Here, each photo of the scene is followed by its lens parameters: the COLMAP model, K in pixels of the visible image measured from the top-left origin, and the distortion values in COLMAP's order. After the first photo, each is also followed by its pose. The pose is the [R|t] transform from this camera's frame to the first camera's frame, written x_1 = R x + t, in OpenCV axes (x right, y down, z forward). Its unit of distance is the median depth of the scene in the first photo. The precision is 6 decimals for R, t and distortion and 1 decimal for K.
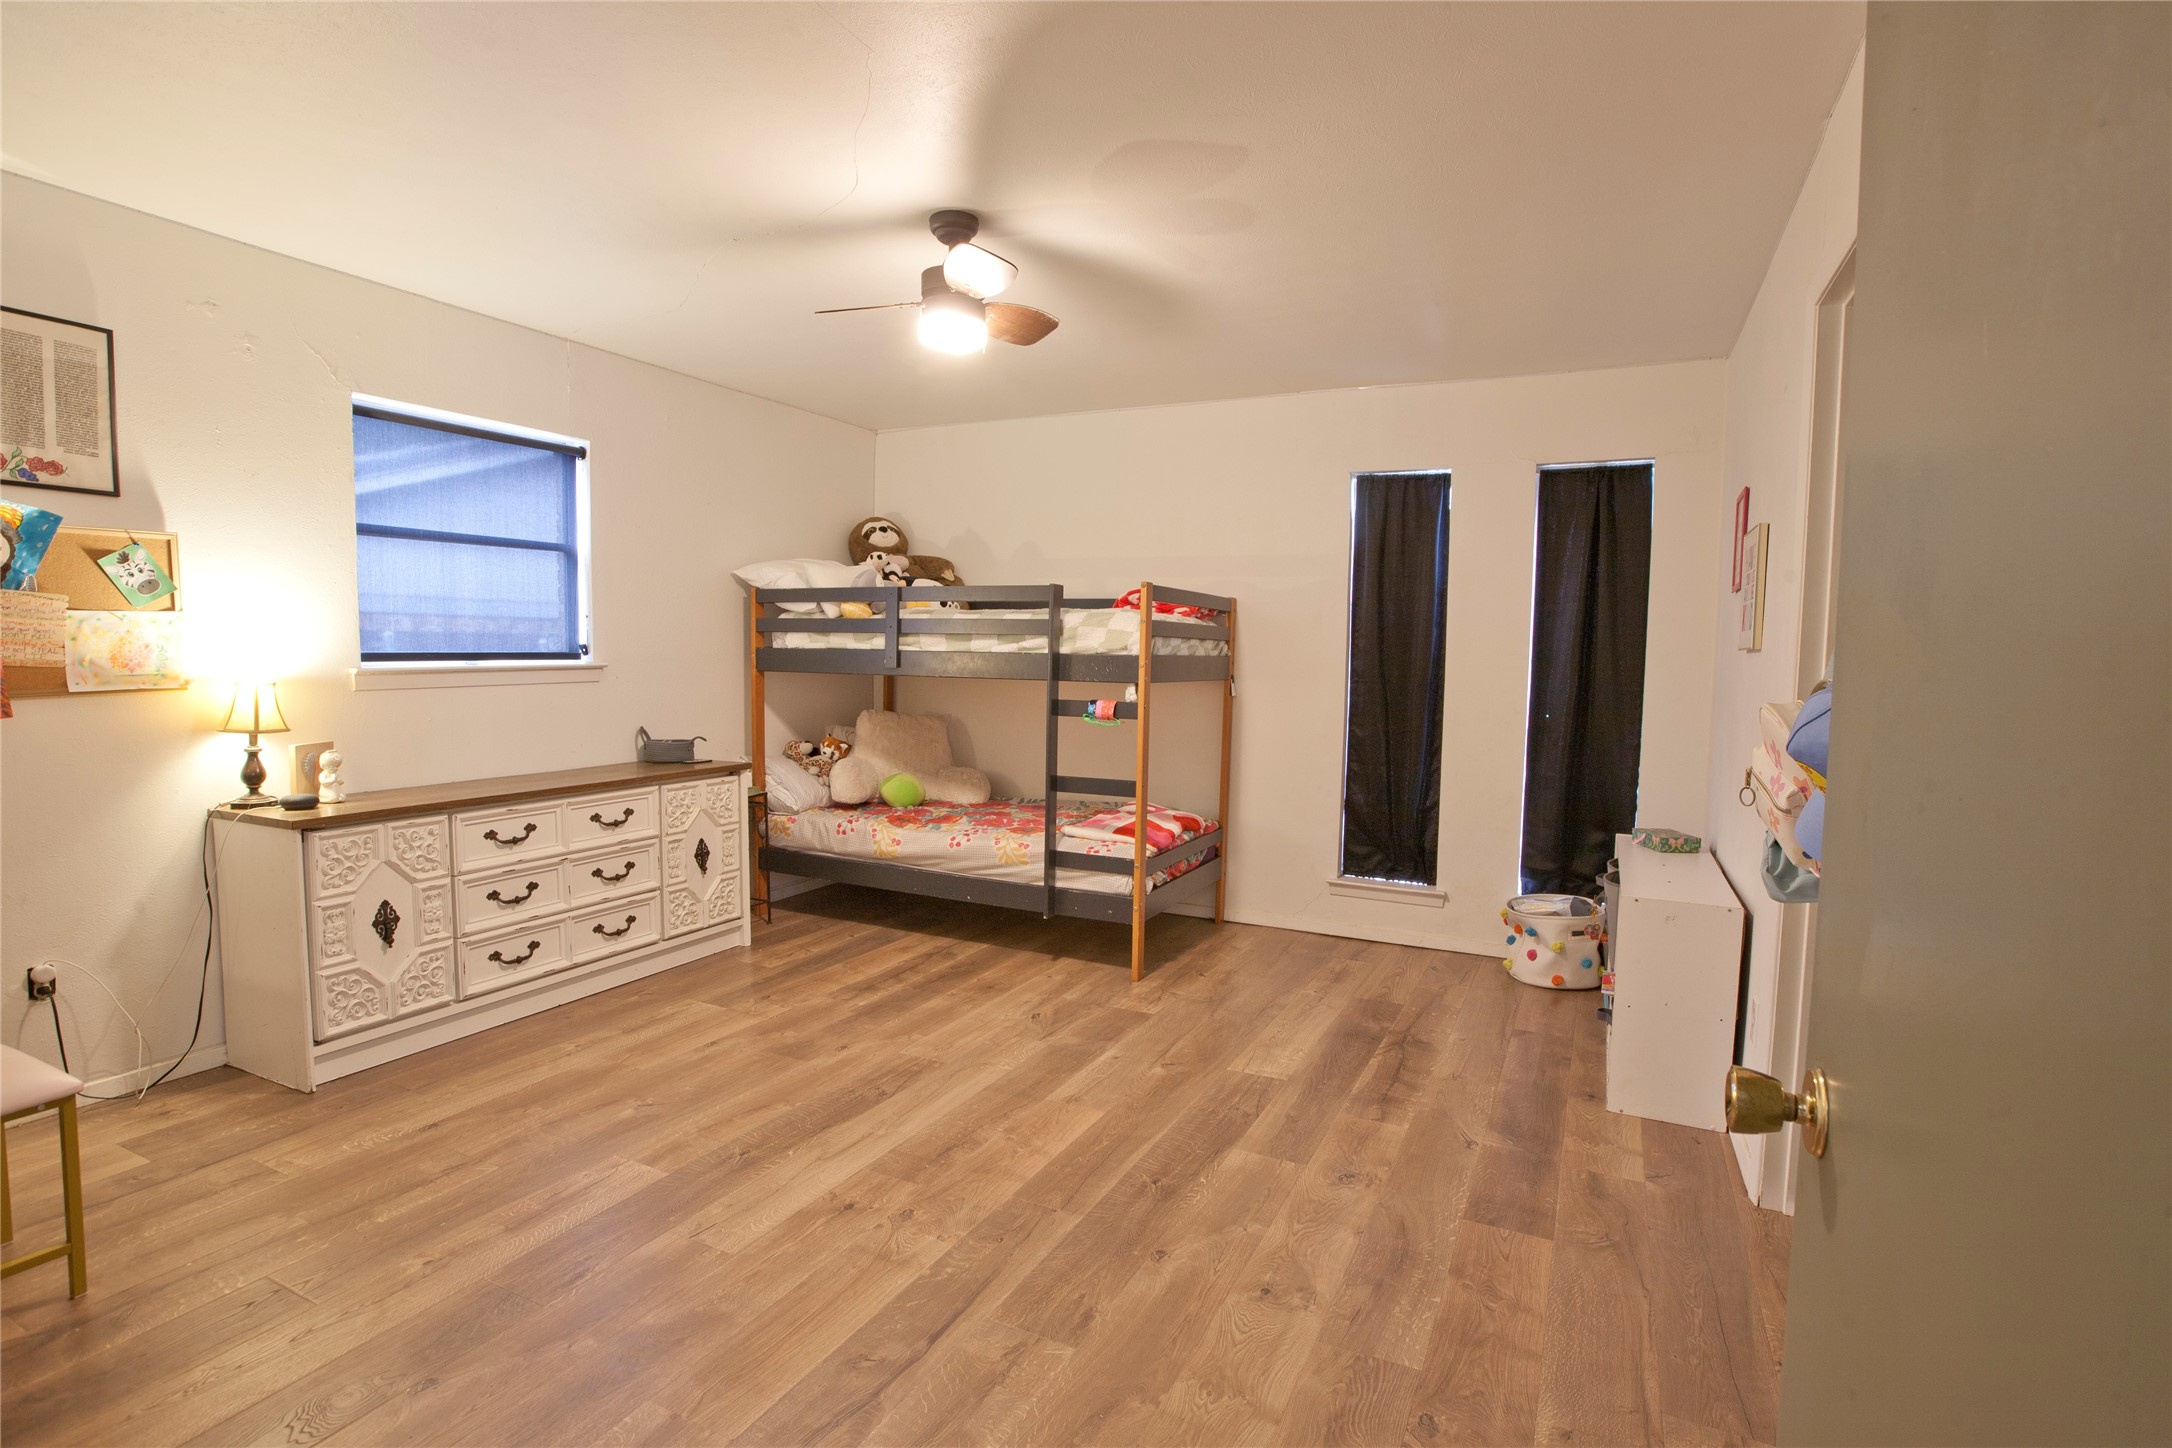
lens RADIAL K [[1038.8, 0, 1094.6], [0, 1038.8, 723.2], [0, 0, 1]] dist [-0.036816, 0.004952]
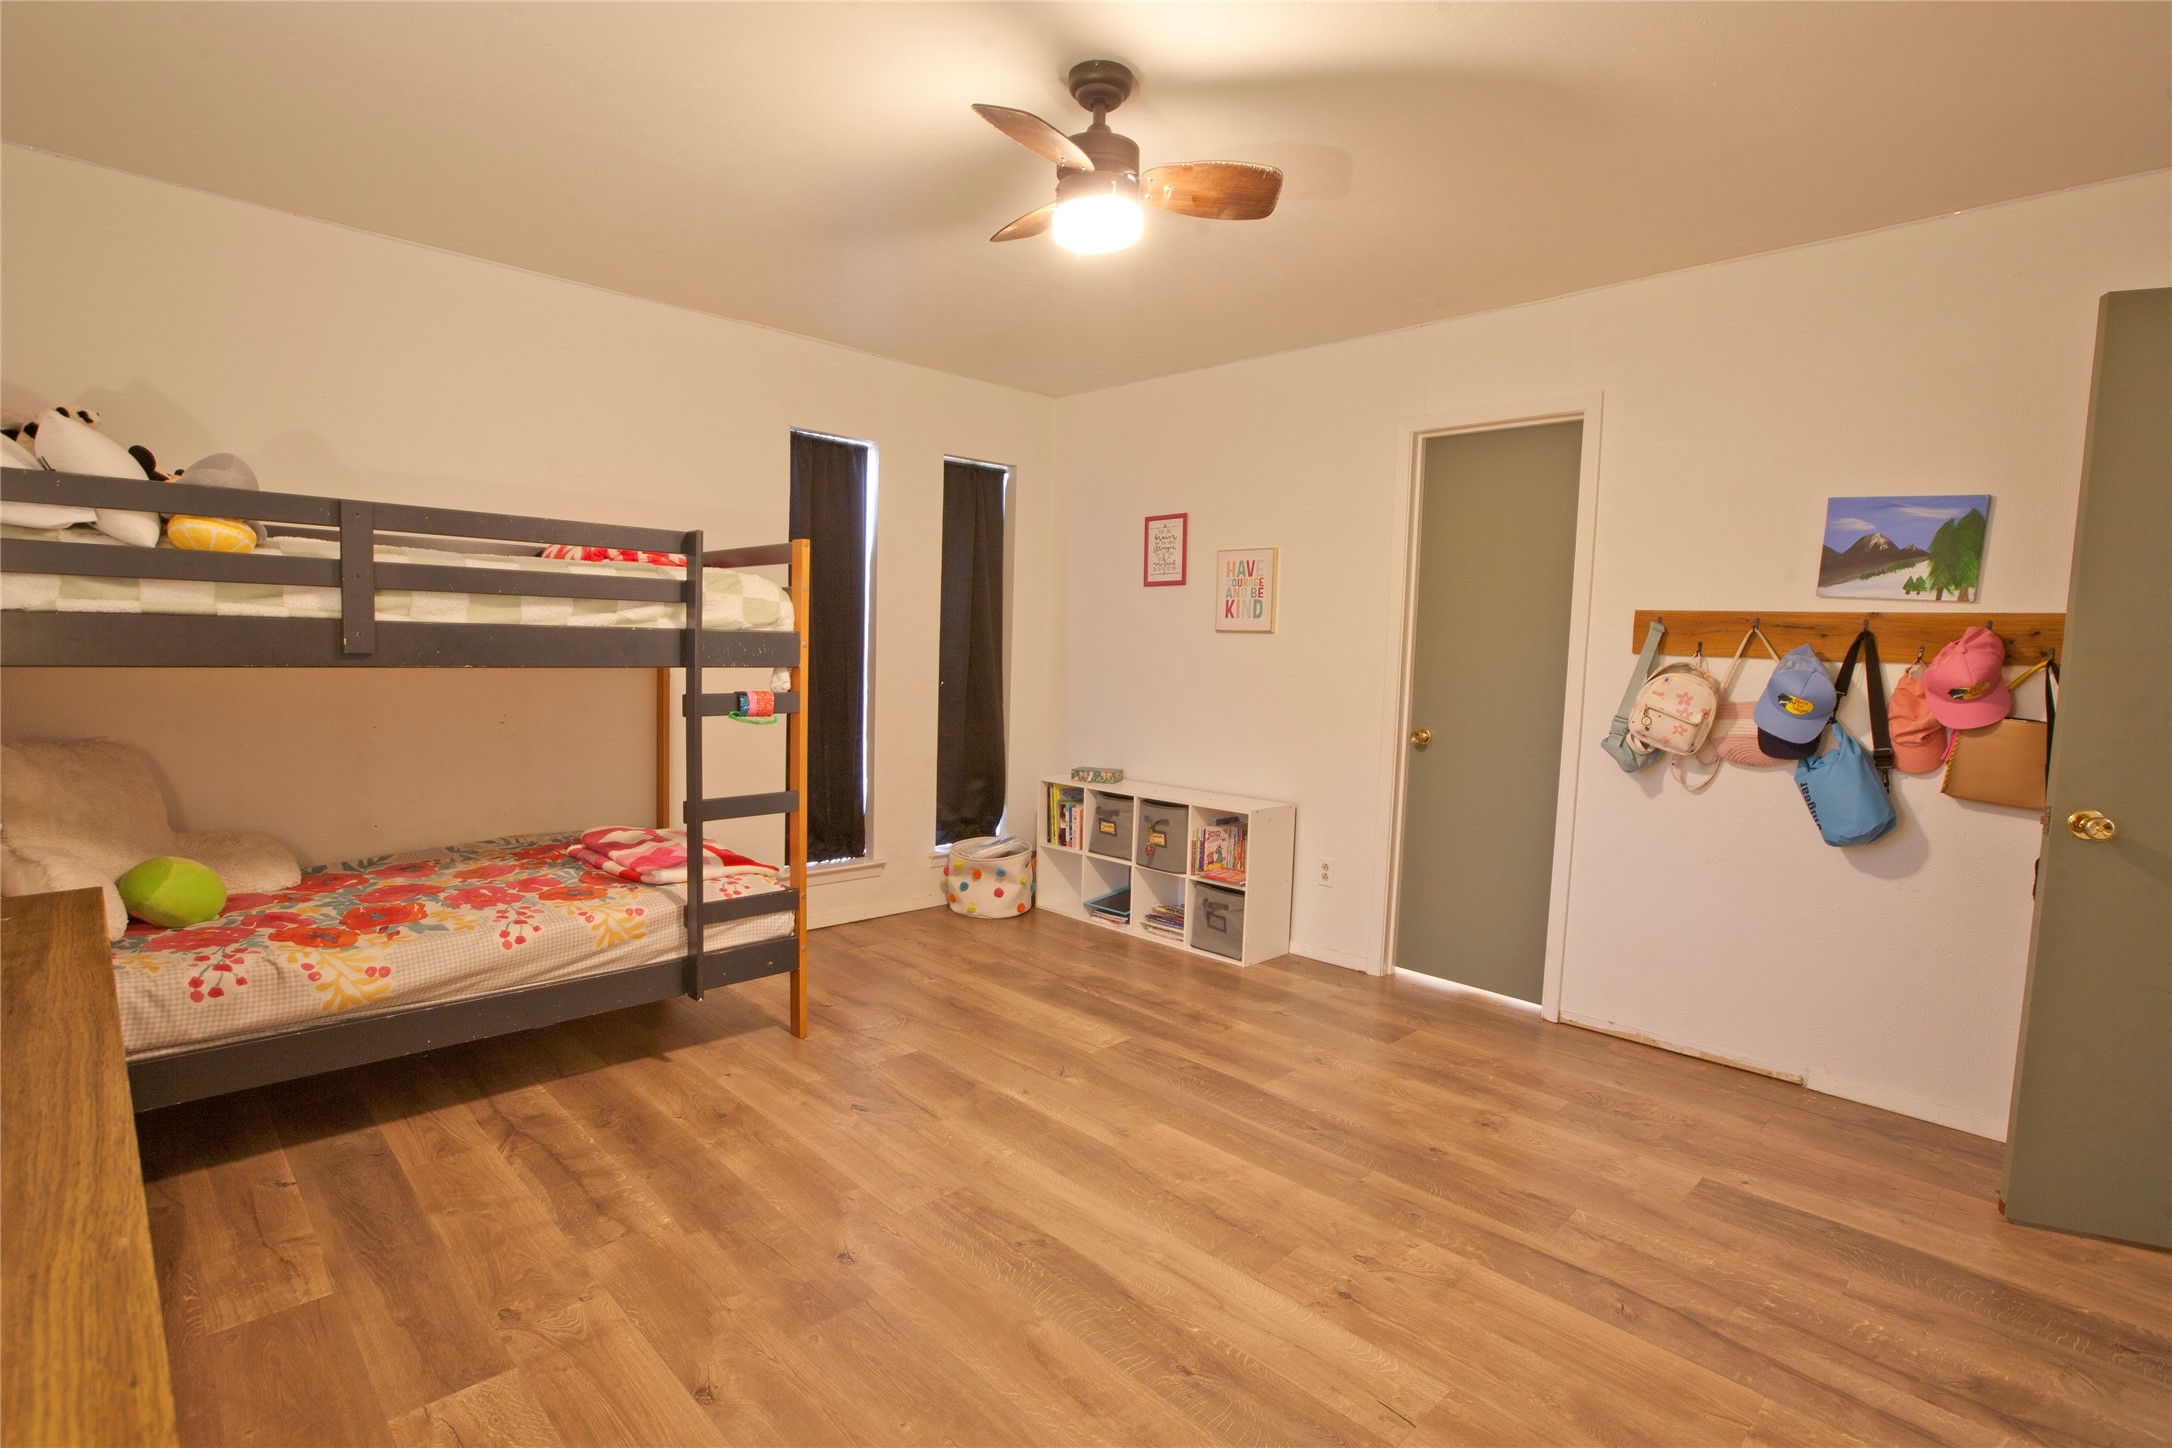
lens RADIAL K [[1038.8, 0, 1074.2], [0, 1038.8, 726.5], [0, 0, 1]] dist [-0.036816, 0.004952]
pose [[0.340907, -0.085049, 0.936242, -0.641701], [0.039651, 0.996314, 0.076068, -0.046297], [-0.939261, 0.011191, 0.343023, 0.543715]]
